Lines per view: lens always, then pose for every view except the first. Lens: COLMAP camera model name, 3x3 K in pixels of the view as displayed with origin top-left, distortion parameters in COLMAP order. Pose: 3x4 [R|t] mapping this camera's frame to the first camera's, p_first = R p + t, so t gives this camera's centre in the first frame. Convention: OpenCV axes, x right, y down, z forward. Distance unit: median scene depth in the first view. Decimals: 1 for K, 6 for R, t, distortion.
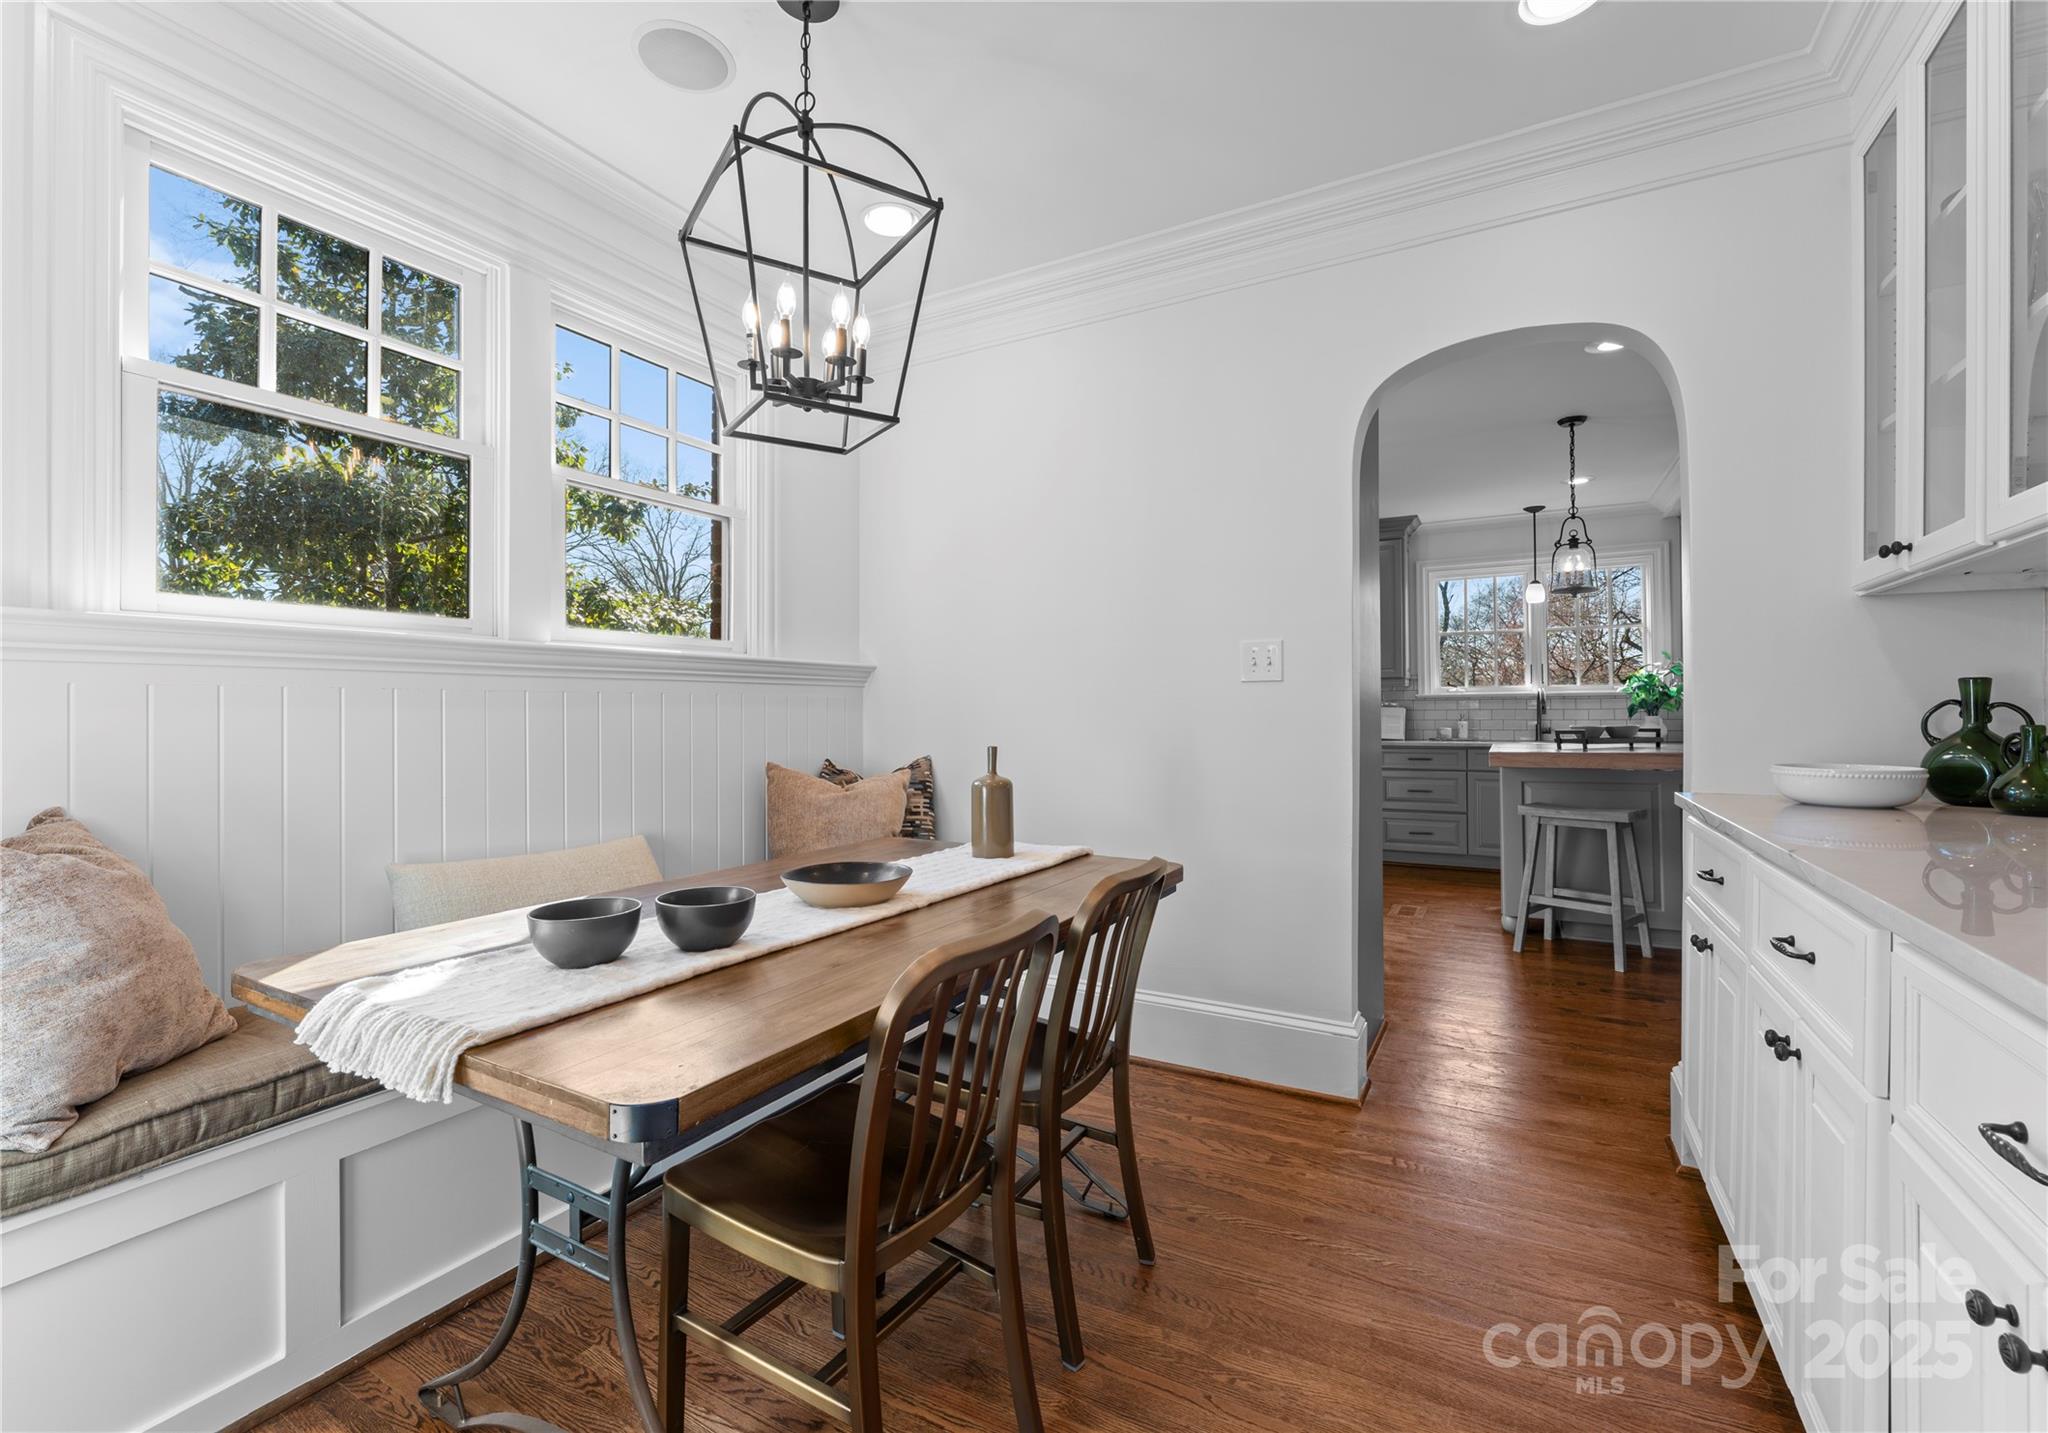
lens RADIAL K [[875.0, 0, 1024.0], [0, 875.0, 716.5], [0, 0, 1]] dist [0.000106, 0.000007]
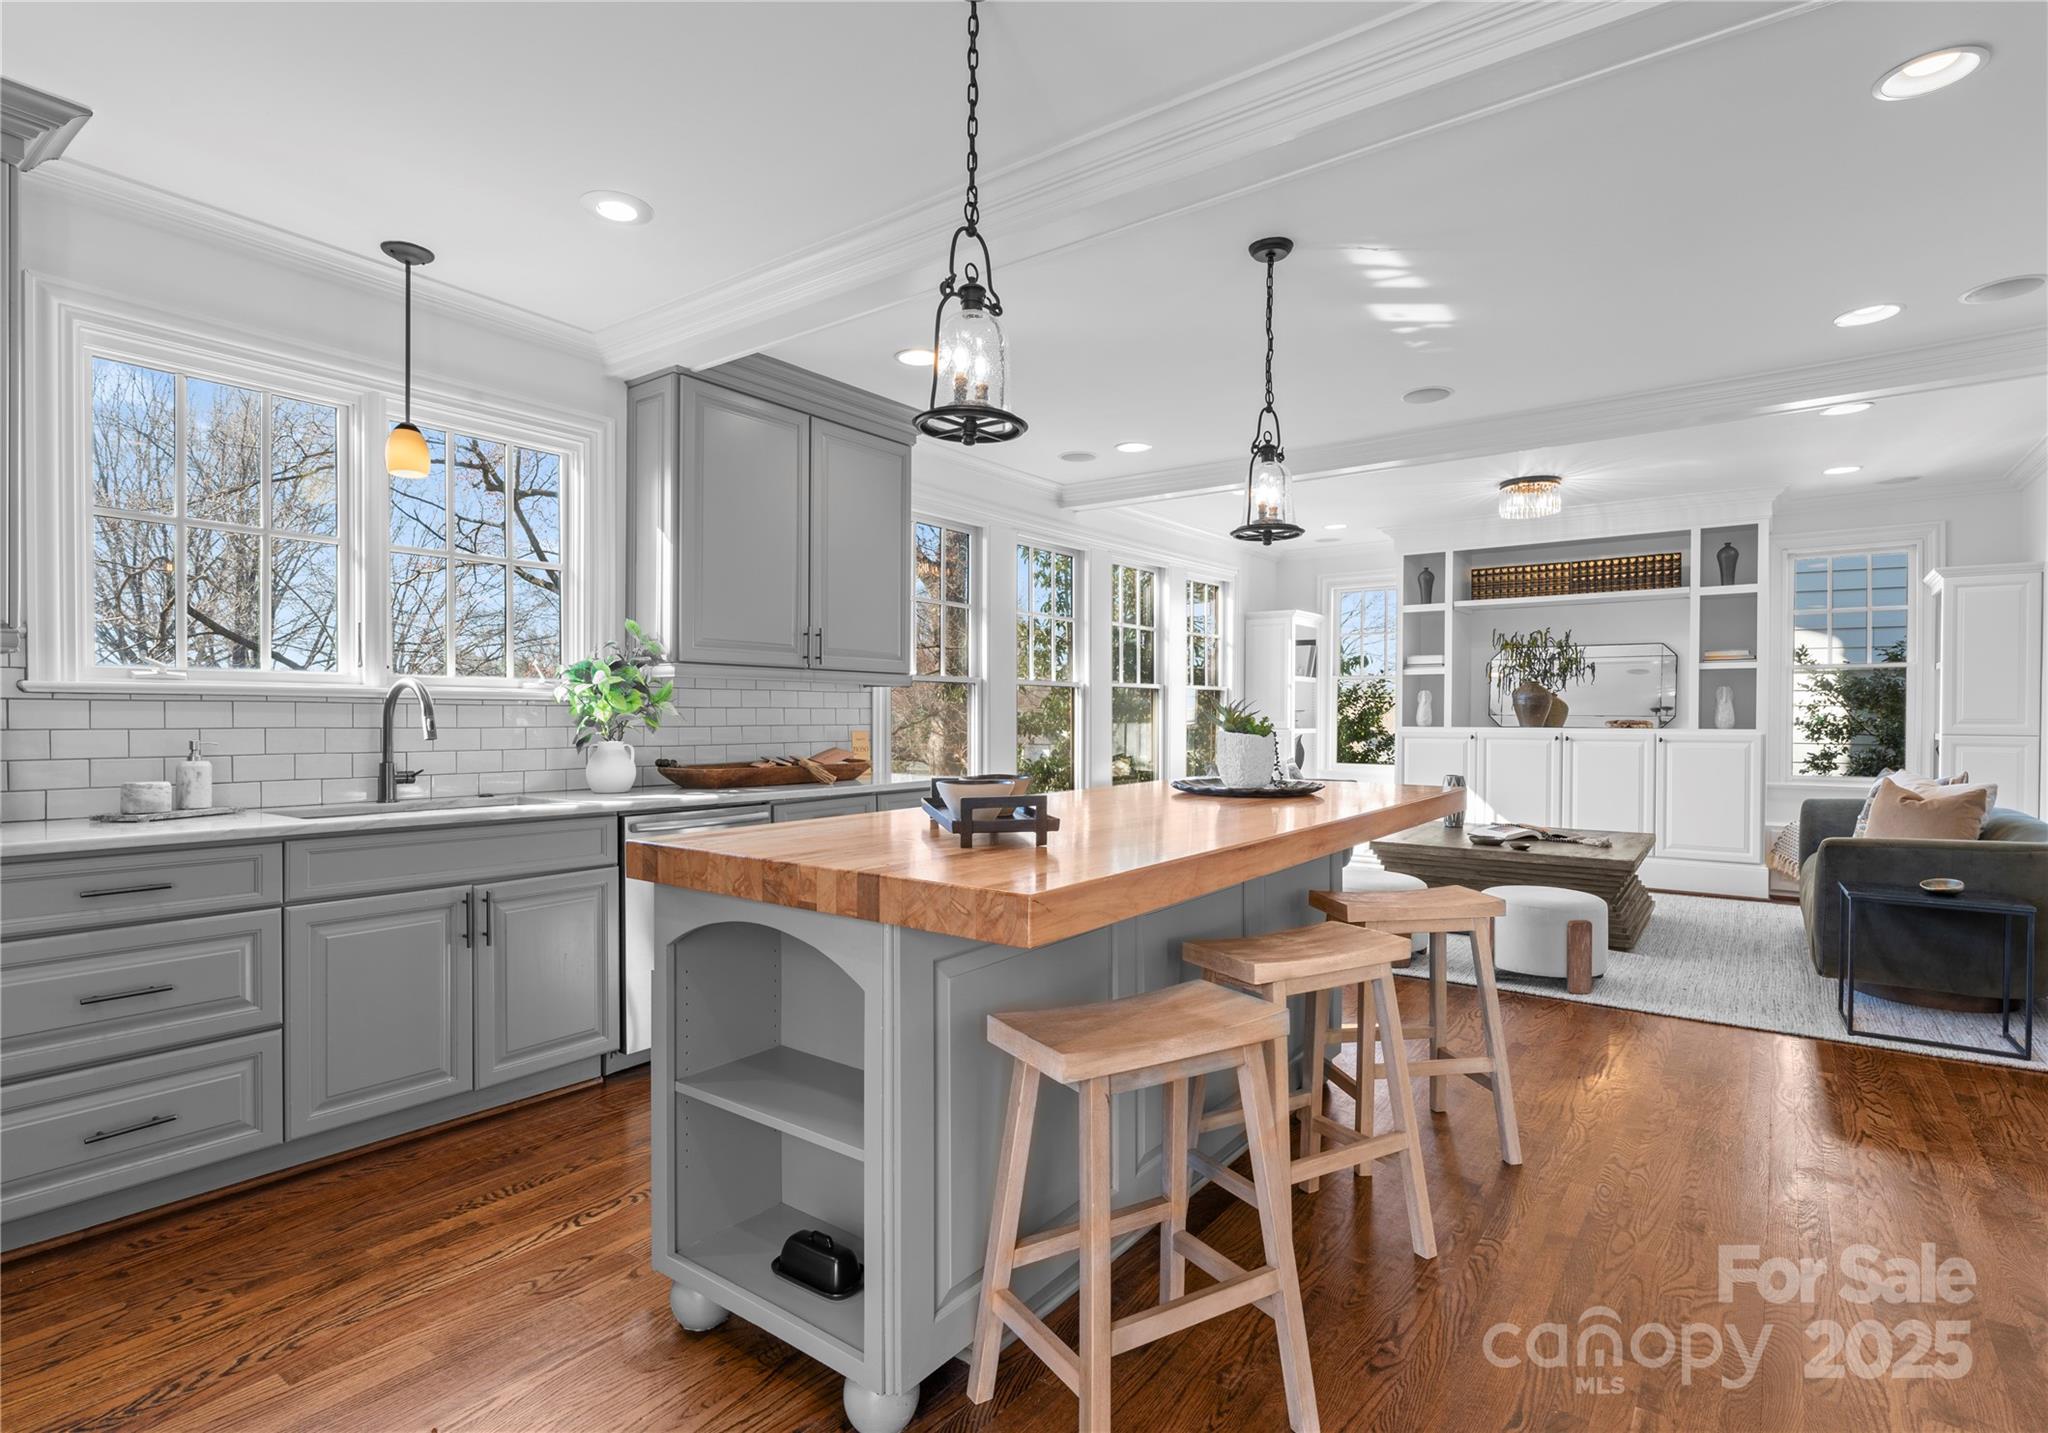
lens RADIAL K [[1010.3, 0, 1024.0], [0, 1010.3, 716.5], [0, 0, 1]] dist [-0.005363, -0.001017]
pose [[0.124011, 0.003130, 0.992276, 0.134160], [0.000485, 0.999995, -0.003215, -0.011529], [-0.992281, 0.000880, 0.124009, 0.618975]]
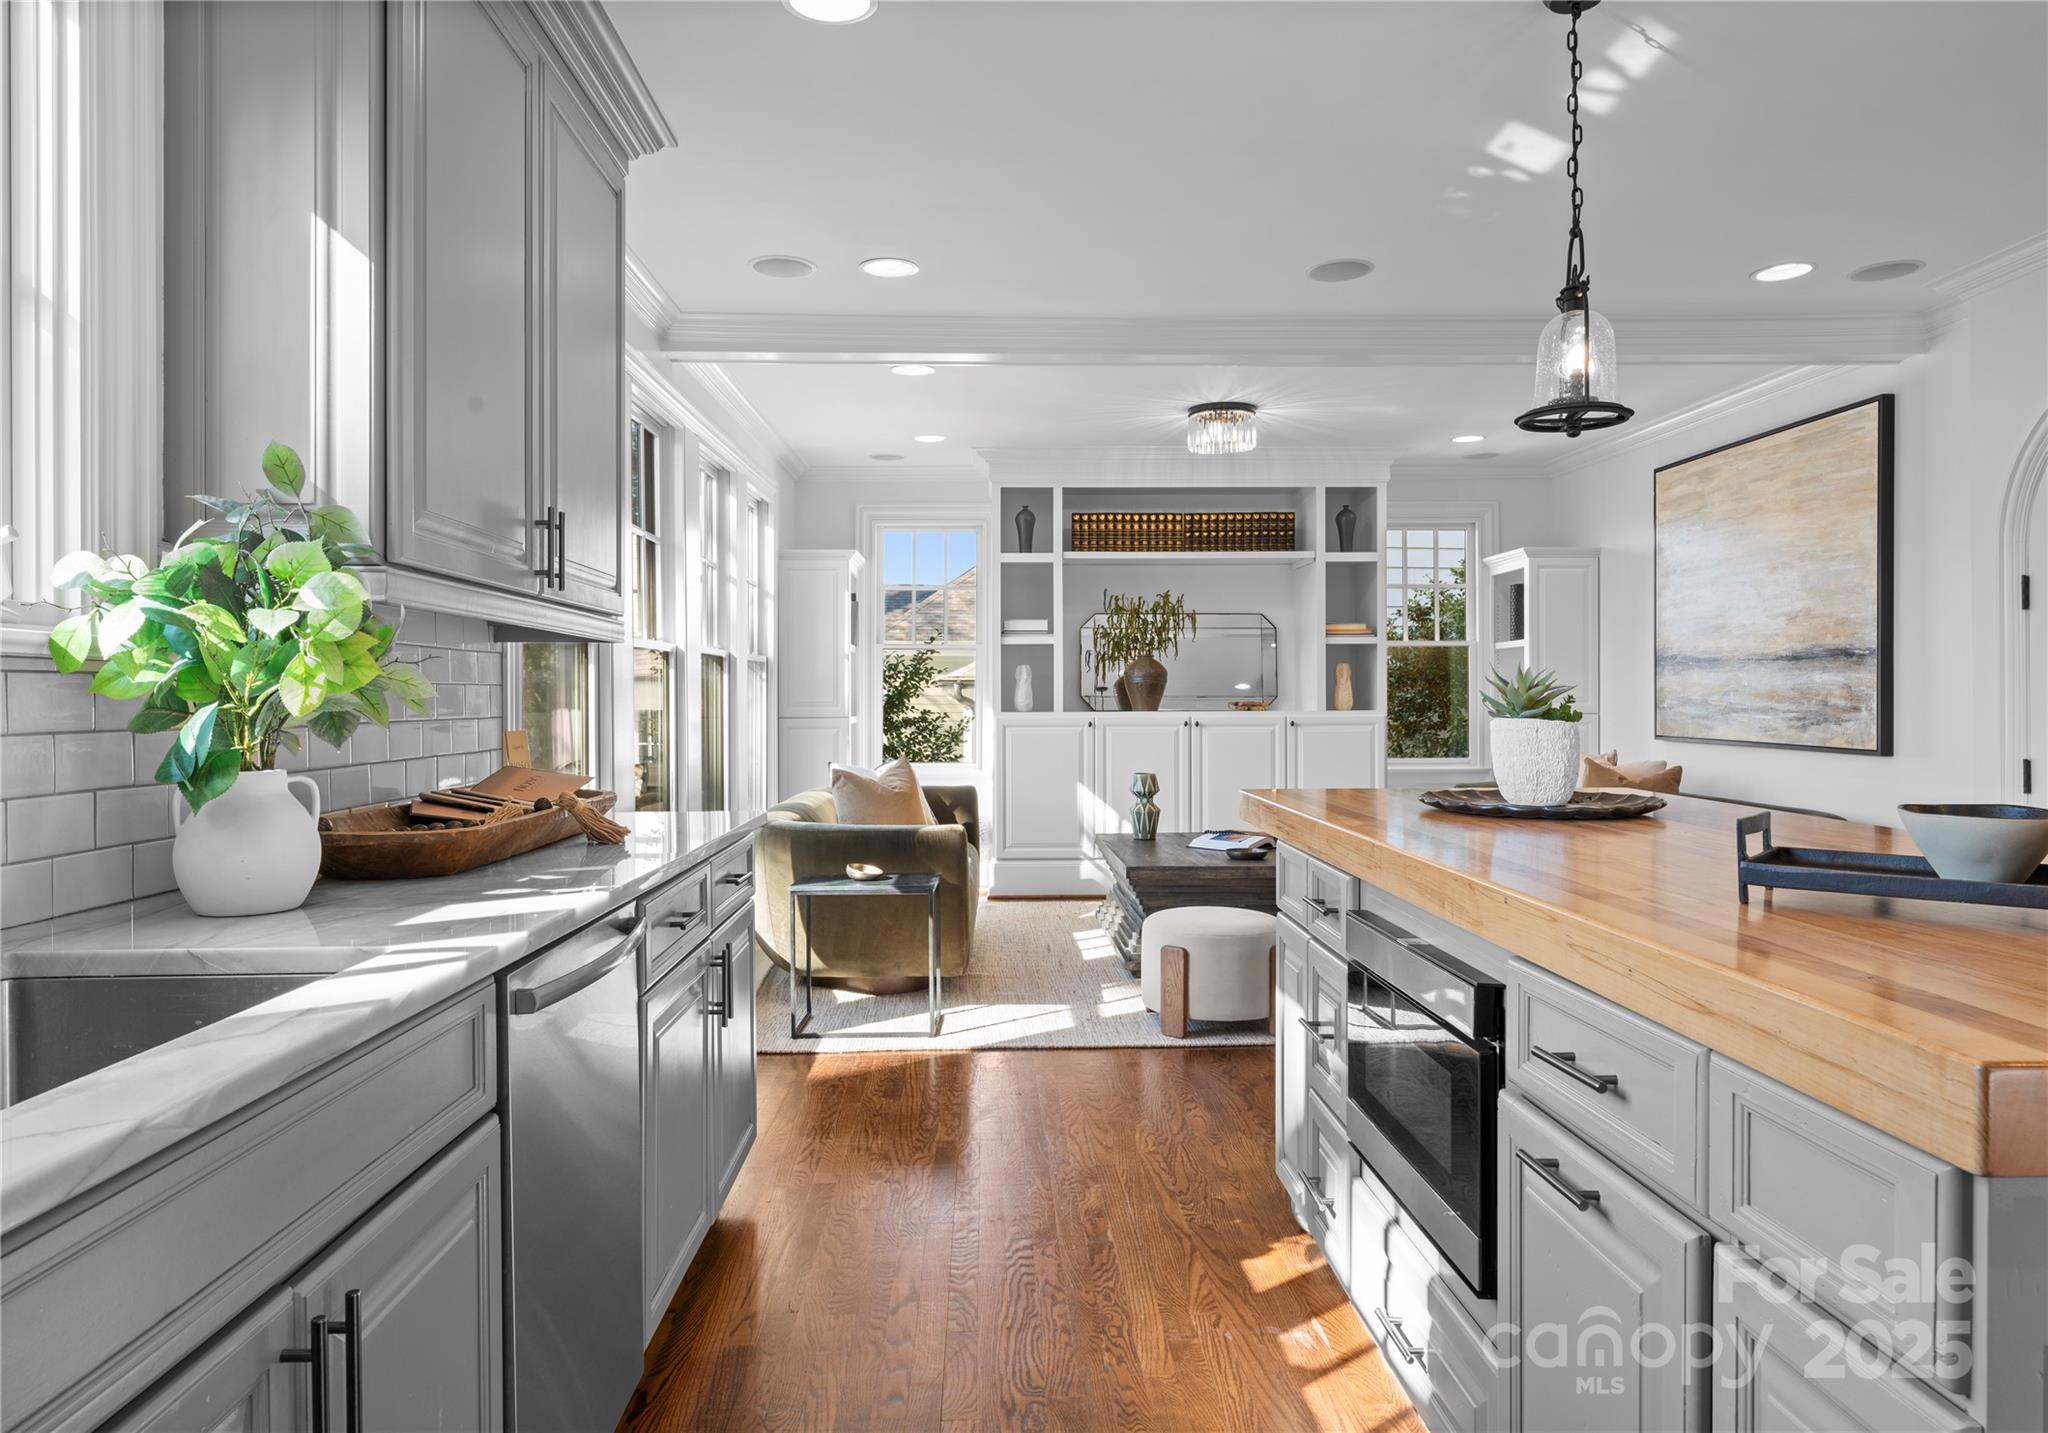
lens RADIAL K [[1309.8, 0, 1024.0], [0, 1309.8, 716.5], [0, 0, 1]] dist [0.011543, 0.001243]
pose [[-0.511054, -0.005713, 0.859530, 0.329723], [0.008673, 0.999893, 0.011803, -0.012765], [-0.859505, 0.013487, -0.510950, 0.886227]]
